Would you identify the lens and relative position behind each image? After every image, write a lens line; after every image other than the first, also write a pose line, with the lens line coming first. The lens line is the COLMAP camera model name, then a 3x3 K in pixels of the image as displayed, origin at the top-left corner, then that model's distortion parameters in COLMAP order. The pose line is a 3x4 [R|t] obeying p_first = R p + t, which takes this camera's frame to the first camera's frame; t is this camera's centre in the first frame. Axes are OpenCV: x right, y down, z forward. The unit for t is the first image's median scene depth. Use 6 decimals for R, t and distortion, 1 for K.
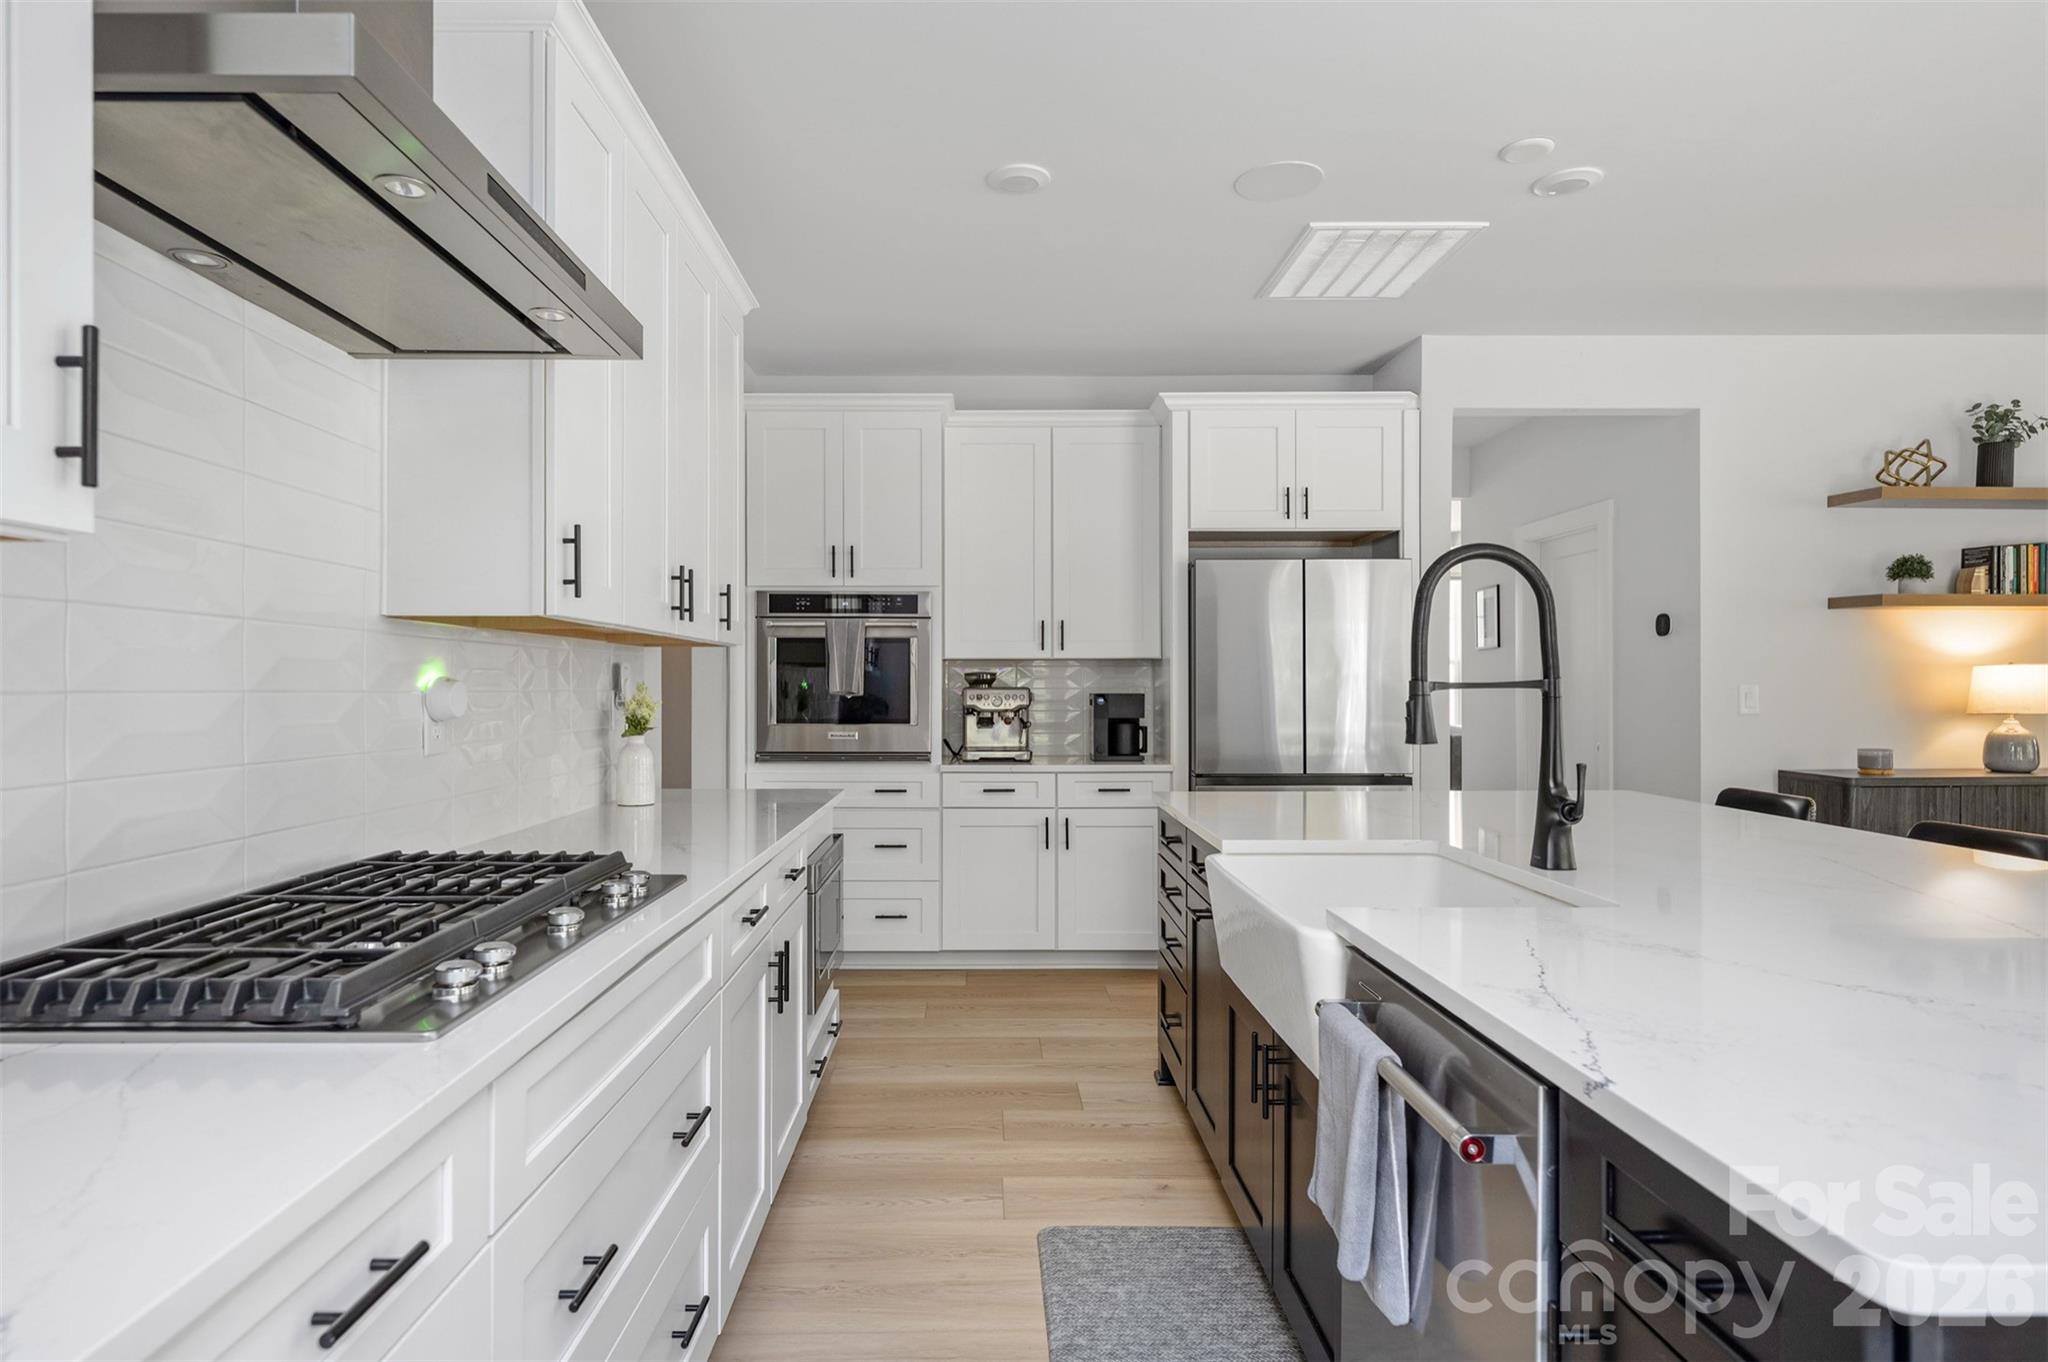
lens RADIAL K [[1118.2, 0, 995.7], [0, 1118.2, 687.0], [0, 0, 1]] dist [-0.000335, 0.000019]
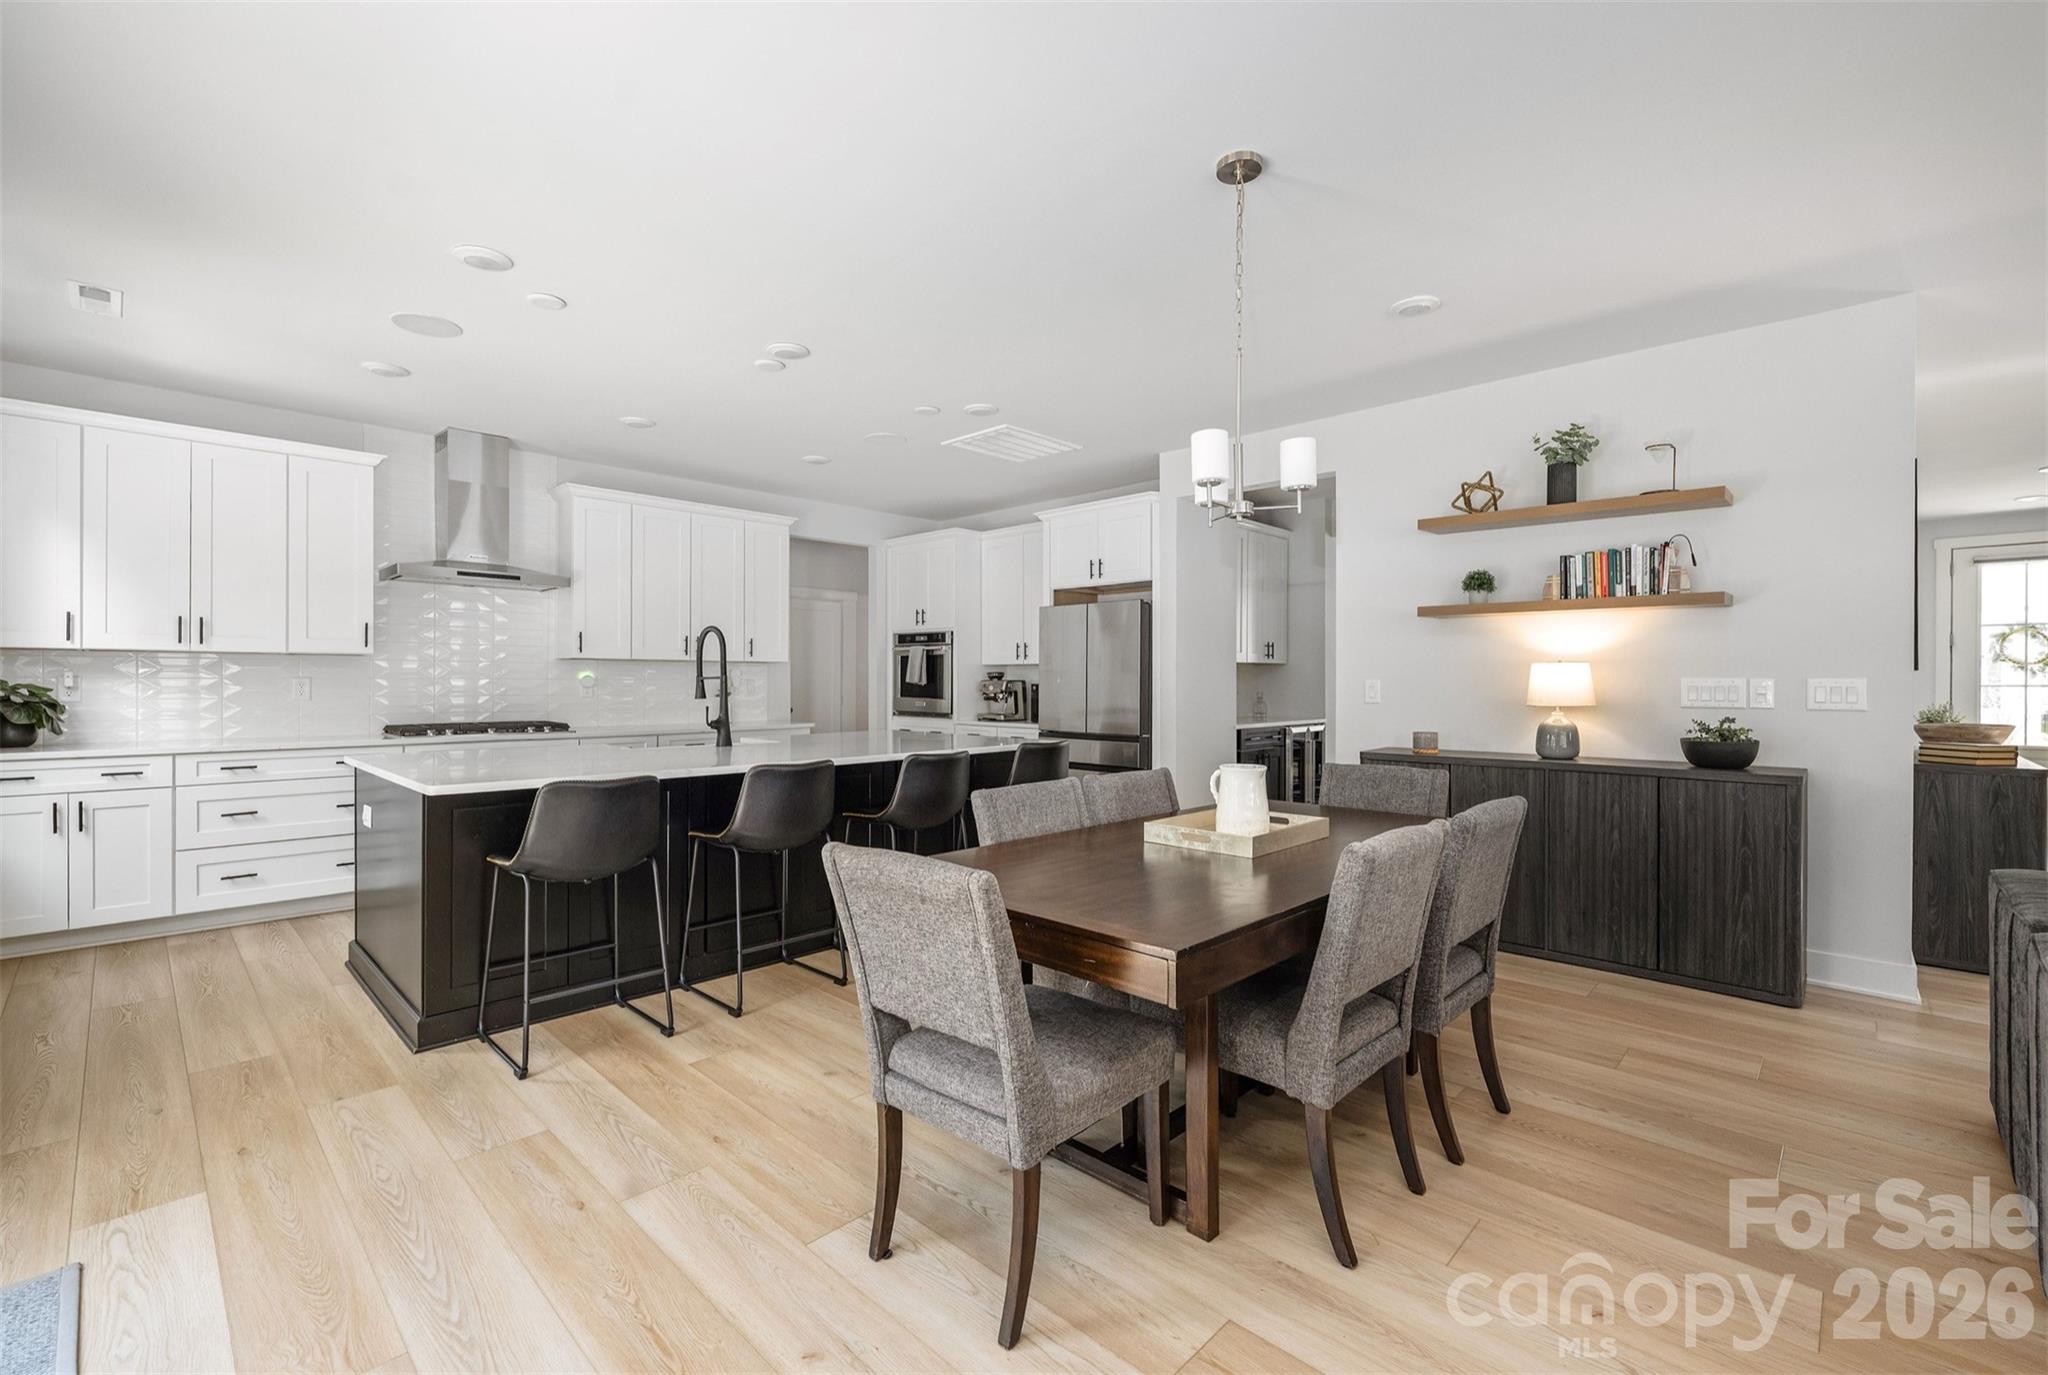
lens RADIAL K [[870.4, 0, 1024.0], [0, 870.4, 687.5], [0, 0, 1]] dist [-0.066893, -0.000026]
pose [[0.704838, 0.008700, -0.709315, 1.223219], [-0.005260, 0.999961, 0.007038, 0.002140], [0.709349, -0.001230, 0.704857, 0.026126]]
